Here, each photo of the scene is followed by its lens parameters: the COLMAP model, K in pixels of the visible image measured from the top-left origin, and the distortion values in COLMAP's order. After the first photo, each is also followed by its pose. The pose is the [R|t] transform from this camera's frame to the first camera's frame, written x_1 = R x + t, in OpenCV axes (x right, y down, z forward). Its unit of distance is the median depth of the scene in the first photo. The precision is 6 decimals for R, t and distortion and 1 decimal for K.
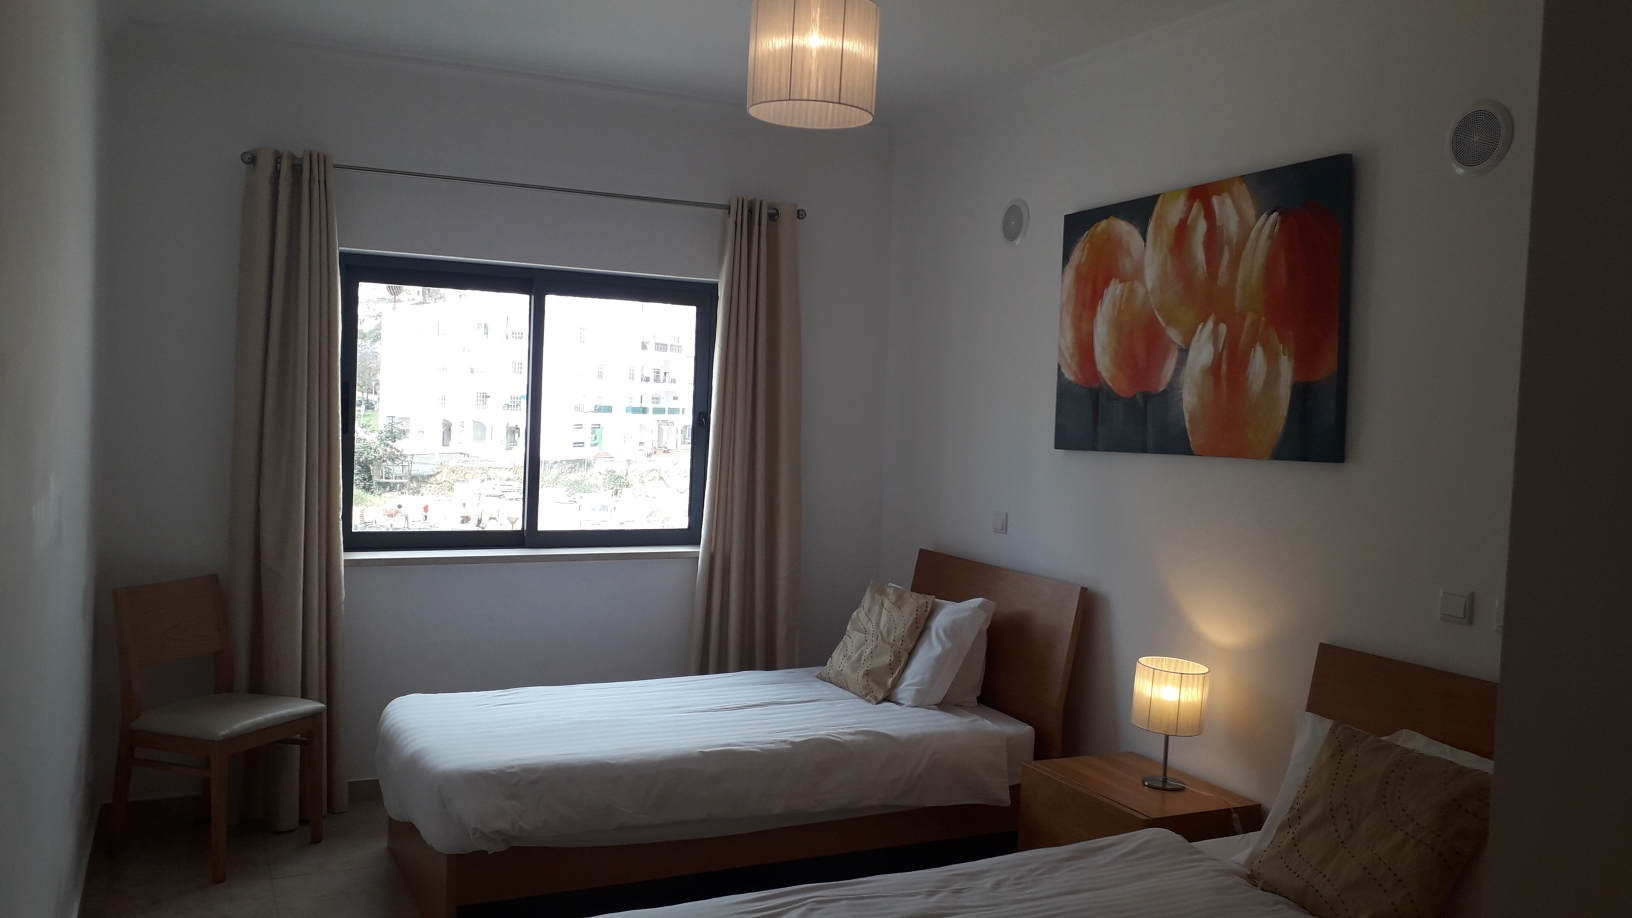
lens RADIAL K [[1304.2, 0, 821.2], [0, 1304.2, 465.5], [0, 0, 1]] dist [0.062907, -0.092048]
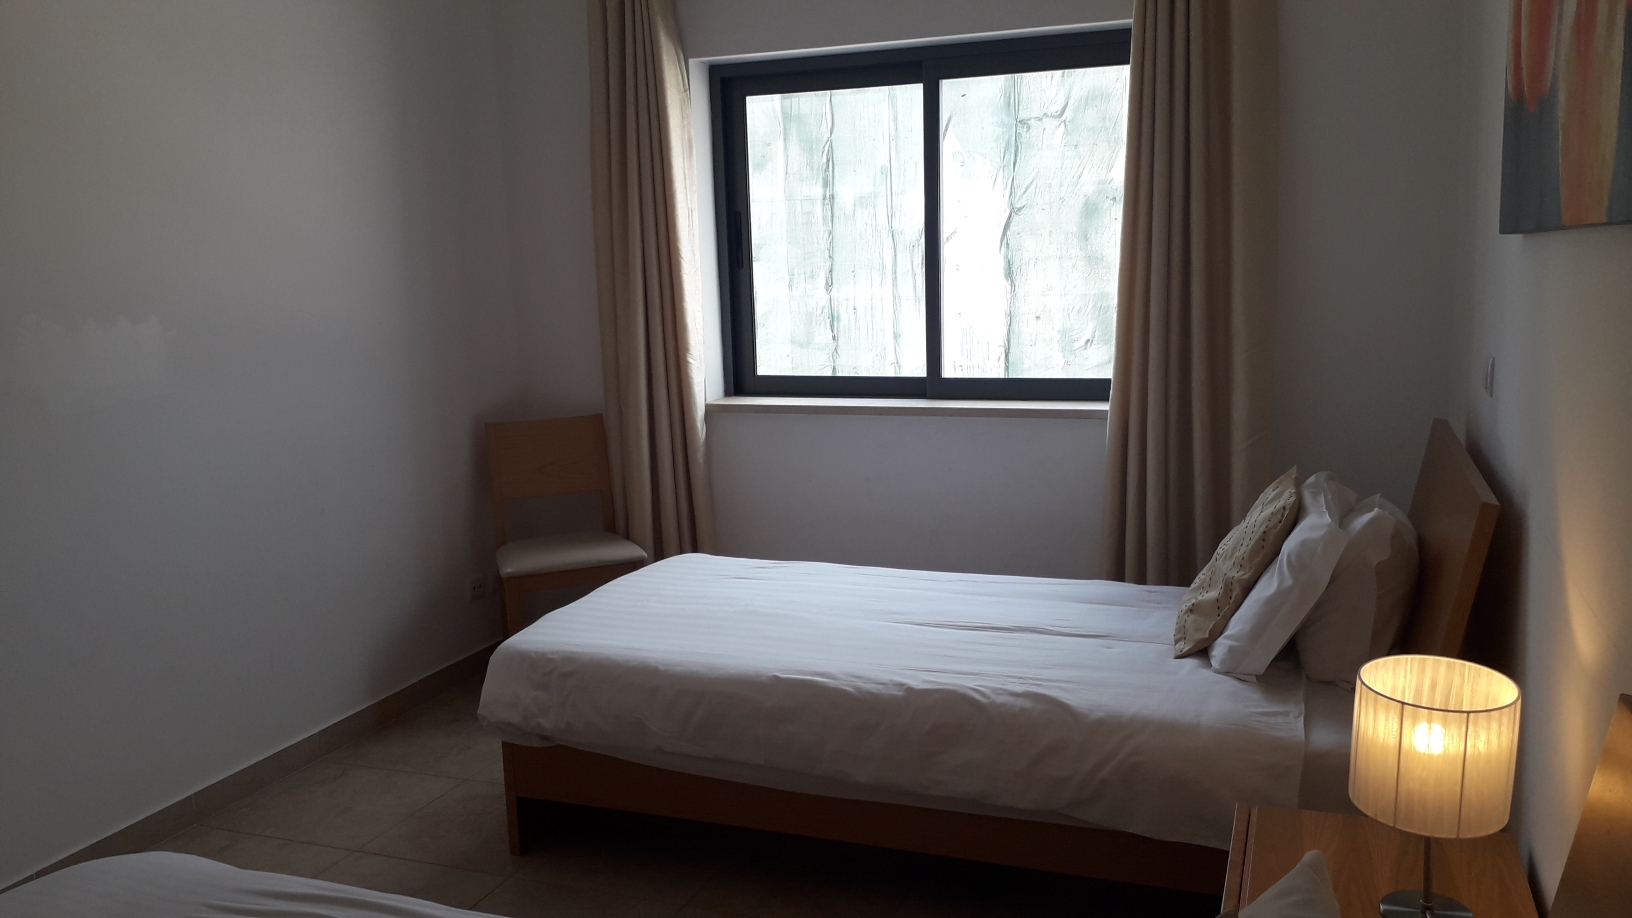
lens RADIAL K [[1278.9, 0, 814.6], [0, 1278.9, 468.3], [0, 0, 1]] dist [0.126086, -0.081189]
pose [[0.676793, 0.069325, -0.732902, 0.417948], [0.018979, 0.993582, 0.111508, 0.018578], [0.735929, -0.089377, 0.671134, 0.498496]]
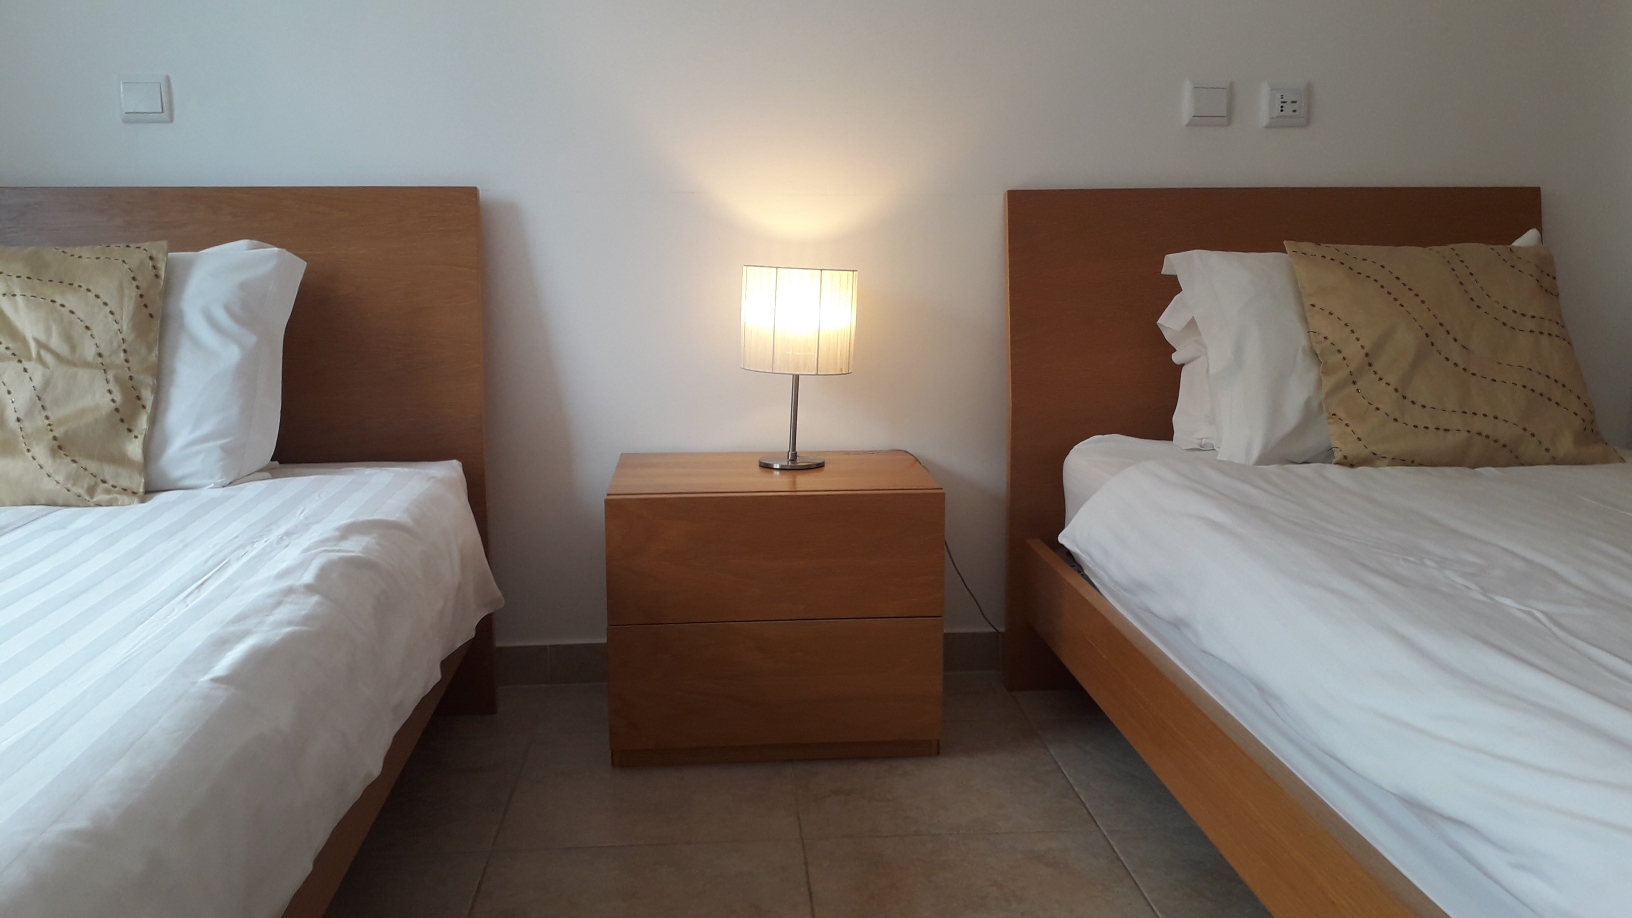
lens RADIAL K [[1304.2, 0, 821.2], [0, 1304.2, 465.5], [0, 0, 1]] dist [0.062907, -0.092048]
pose [[0.352451, -0.205740, 0.912934, -0.281484], [0.068419, 0.978589, 0.194122, 0.115114], [-0.933326, -0.005957, 0.358981, 0.714329]]
